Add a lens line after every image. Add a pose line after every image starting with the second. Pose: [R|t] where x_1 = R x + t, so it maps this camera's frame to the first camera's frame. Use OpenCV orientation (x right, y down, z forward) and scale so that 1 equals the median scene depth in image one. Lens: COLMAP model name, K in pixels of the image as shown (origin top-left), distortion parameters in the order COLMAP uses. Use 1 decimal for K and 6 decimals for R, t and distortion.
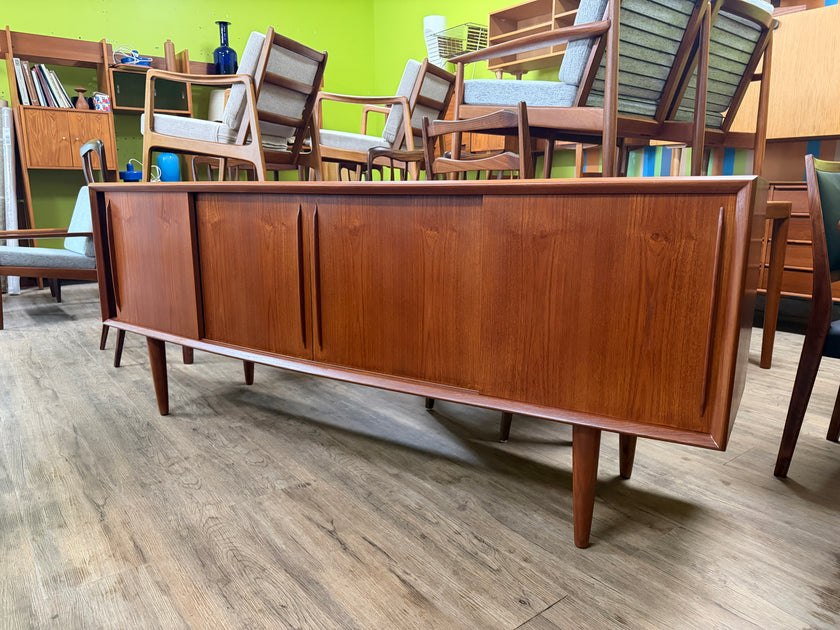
lens RADIAL K [[595.7, 0, 420.3], [0, 595.7, 317.4], [0, 0, 1]] dist [0.019853, -0.034109]
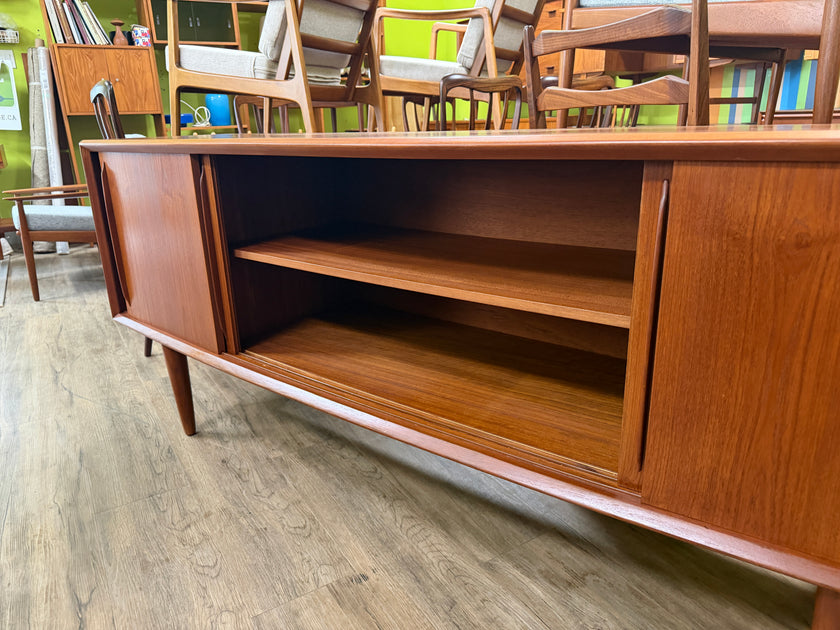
lens RADIAL K [[595.7, 0, 417.3], [0, 595.7, 318.4], [0, 0, 1]] dist [0.019853, -0.034109]
pose [[0.993277, 0.005965, -0.115611, -0.040419], [0.006680, 0.994054, 0.108681, -0.086934], [0.115572, -0.108722, 0.987331, 0.299420]]
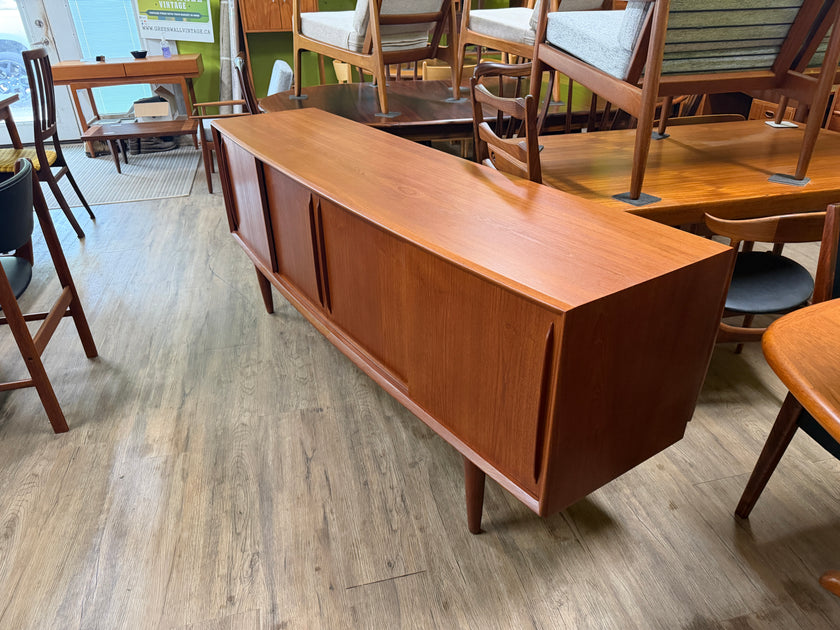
lens RADIAL K [[595.7, 0, 423.4], [0, 595.7, 318.2], [0, 0, 1]] dist [0.019853, -0.034109]
pose [[0.912310, 0.187567, -0.364017, 0.385892], [-0.069078, 0.946684, 0.314672, -0.284512], [0.403631, -0.261933, 0.876626, 0.012942]]
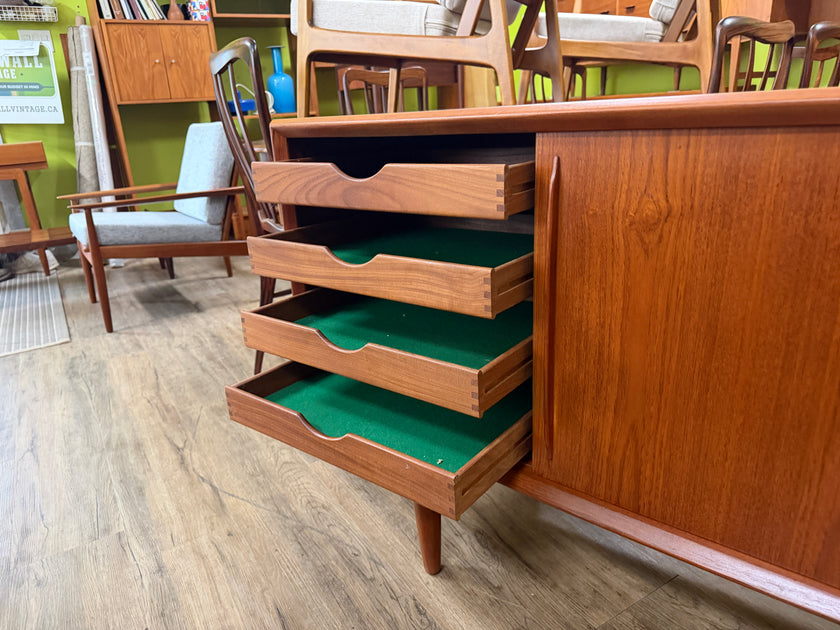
lens RADIAL K [[597.8, 0, 414.3], [0, 597.8, 319.4], [0, 0, 1]] dist [0.002544, -0.020817]
pose [[0.991619, -0.015959, -0.128204, -0.426798], [0.032422, 0.991325, 0.127370, -0.138716], [0.125059, -0.130459, 0.983535, 0.586487]]
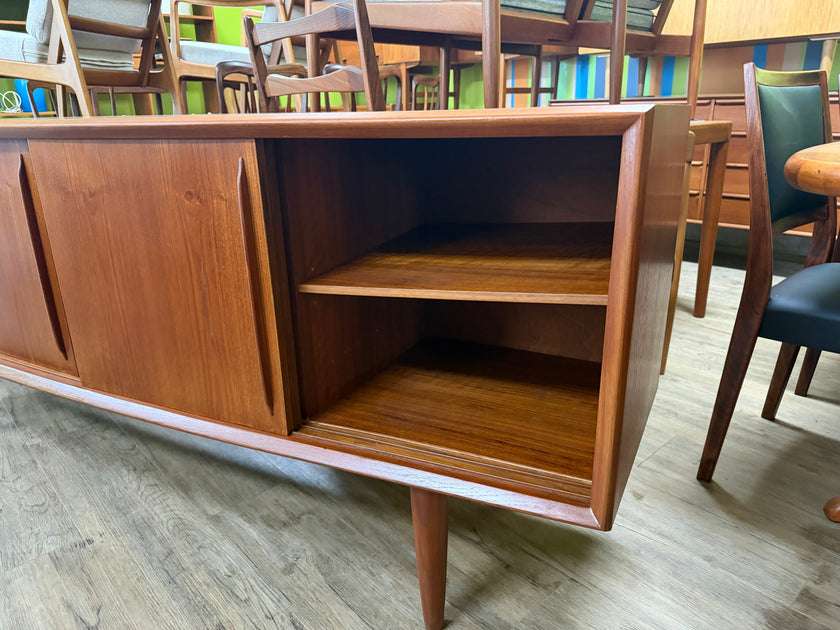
lens RADIAL K [[595.7, 0, 424.9], [0, 595.7, 317.8], [0, 0, 1]] dist [0.019853, -0.034109]
pose [[0.996020, -0.050817, 0.073229, 0.162348], [0.040920, 0.990562, 0.130815, -0.065840], [-0.079186, -0.127297, 0.988699, 0.234936]]
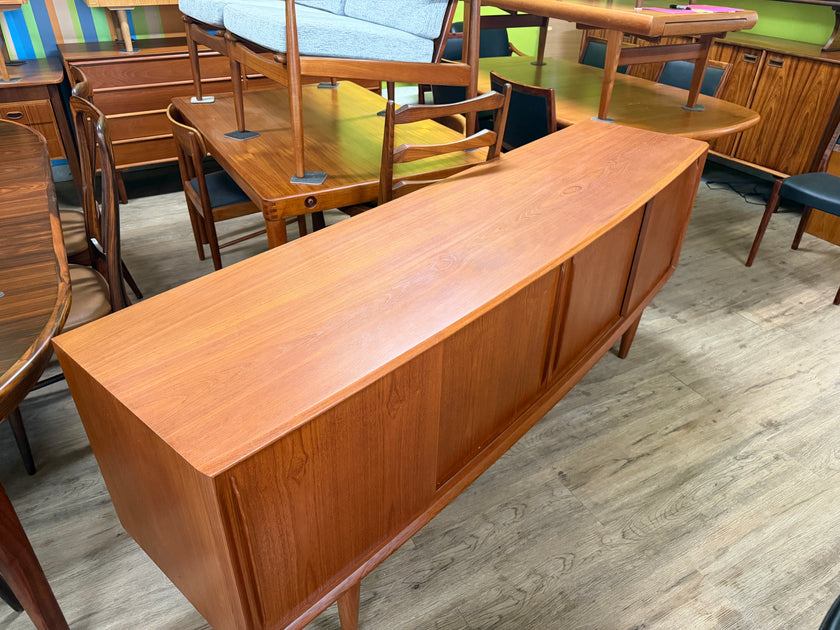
lens RADIAL K [[595.7, 0, 417.9], [0, 595.7, 307.6], [0, 0, 1]] dist [0.019853, -0.034109]
pose [[0.155724, -0.534181, 0.830903, -0.891759], [0.187571, 0.841852, 0.506066, -0.550448], [-0.969828, 0.077046, 0.231294, 0.848515]]
